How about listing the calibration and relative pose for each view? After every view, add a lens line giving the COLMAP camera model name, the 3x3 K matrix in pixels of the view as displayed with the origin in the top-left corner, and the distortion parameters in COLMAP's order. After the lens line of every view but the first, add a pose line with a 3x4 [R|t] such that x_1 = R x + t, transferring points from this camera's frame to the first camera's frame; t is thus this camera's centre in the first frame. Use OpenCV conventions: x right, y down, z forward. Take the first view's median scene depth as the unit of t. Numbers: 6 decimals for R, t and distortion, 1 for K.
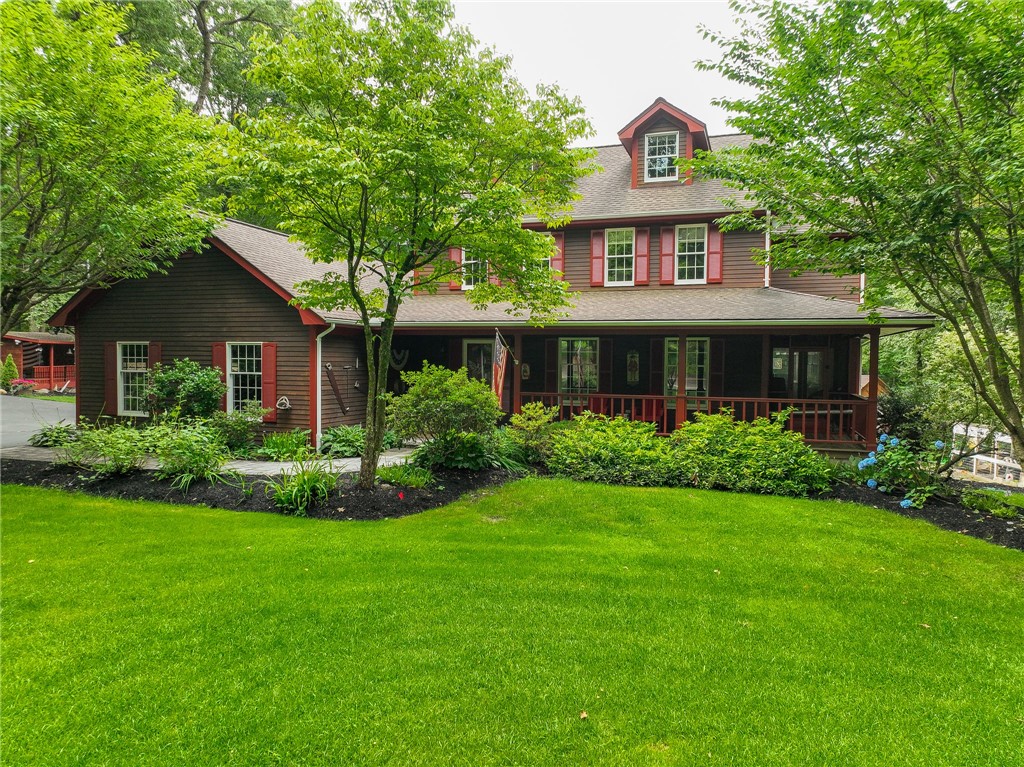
lens RADIAL K [[717.0, 0, 511.8], [0, 717.0, 384.0], [0, 0, 1]] dist [0.004714, -0.002736]
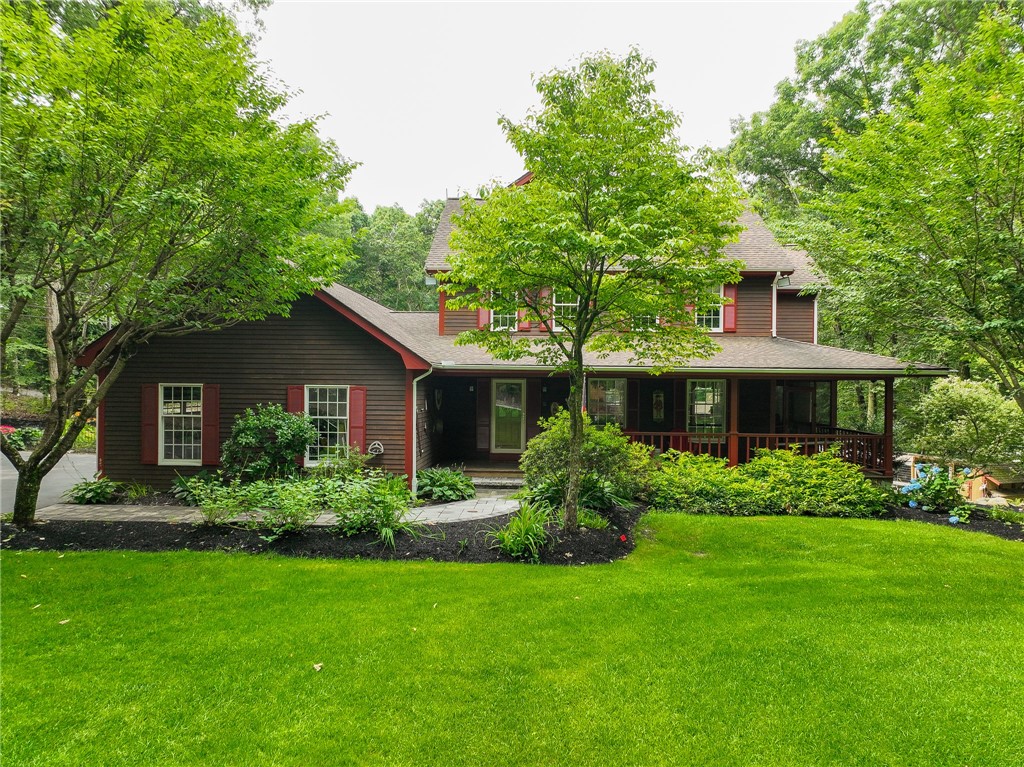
lens RADIAL K [[717.0, 0, 515.0], [0, 717.0, 382.0], [0, 0, 1]] dist [0.004714, -0.002736]
pose [[0.959839, 0.000973, 0.280550, -0.427028], [0.008955, 0.999378, -0.034106, -0.029550], [-0.280408, 0.035249, 0.959233, 0.005498]]
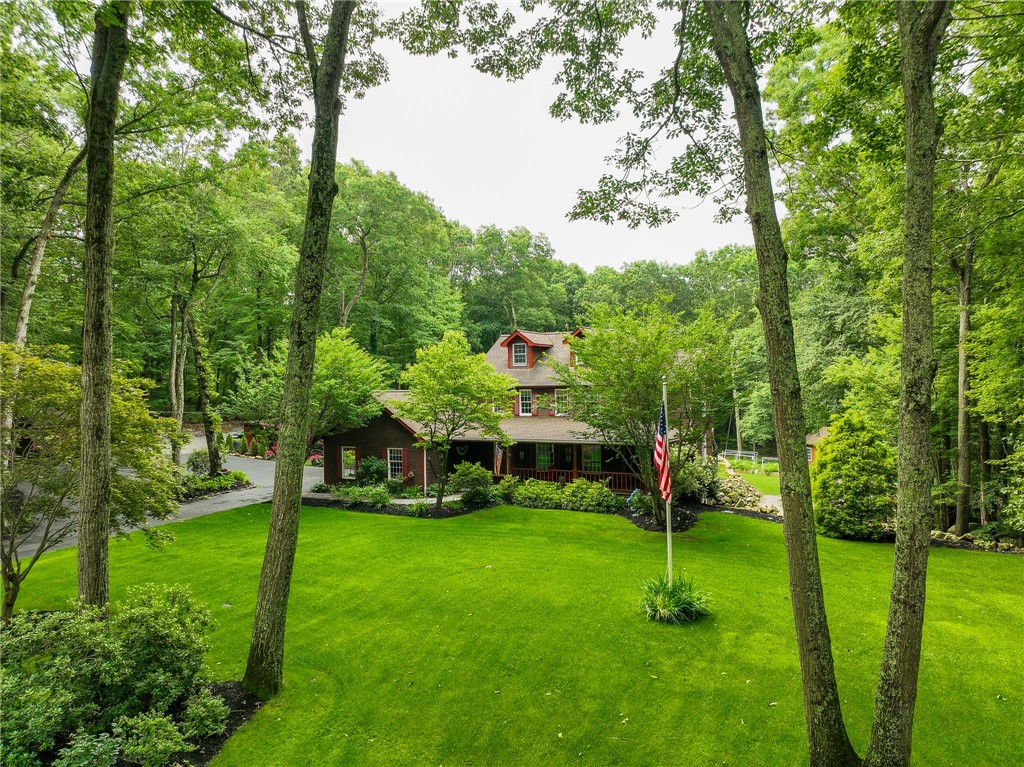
lens RADIAL K [[717.0, 0, 508.1], [0, 717.0, 381.6], [0, 0, 1]] dist [0.004714, -0.002736]
pose [[0.984924, -0.027150, -0.170843, 0.442740], [0.019263, 0.998678, -0.047657, -0.170662], [0.171911, 0.043647, 0.984145, -1.390574]]
